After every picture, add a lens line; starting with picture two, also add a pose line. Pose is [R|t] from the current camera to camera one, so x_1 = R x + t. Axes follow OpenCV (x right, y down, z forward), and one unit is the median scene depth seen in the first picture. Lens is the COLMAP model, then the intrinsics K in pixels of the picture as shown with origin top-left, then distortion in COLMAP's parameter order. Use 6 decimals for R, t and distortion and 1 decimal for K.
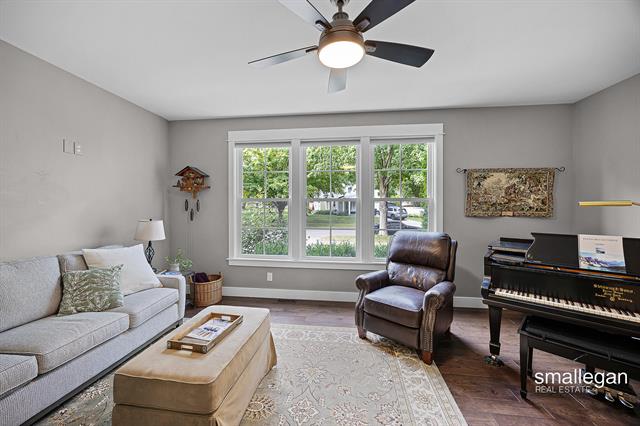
lens RADIAL K [[249.3, 0, 321.6], [0, 249.3, 207.7], [0, 0, 1]] dist [-0.000136, -0.000716]
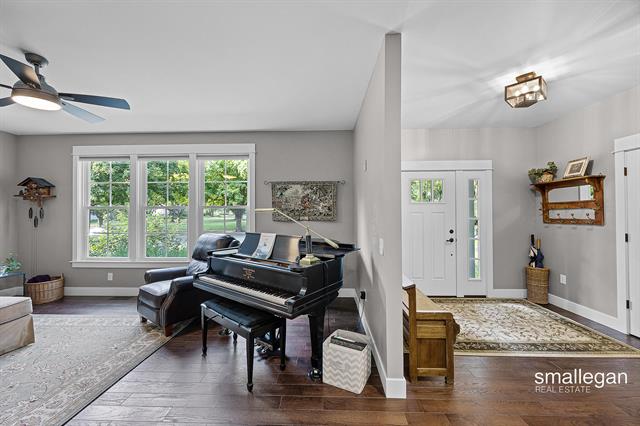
lens RADIAL K [[249.3, 0, 320.1], [0, 249.3, 211.1], [0, 0, 1]] dist [-0.000136, -0.000716]
pose [[0.995776, -0.005732, 0.091641, 0.686396], [0.006974, 0.999888, -0.013239, 0.005594], [-0.091555, 0.013823, 0.995704, -0.220310]]
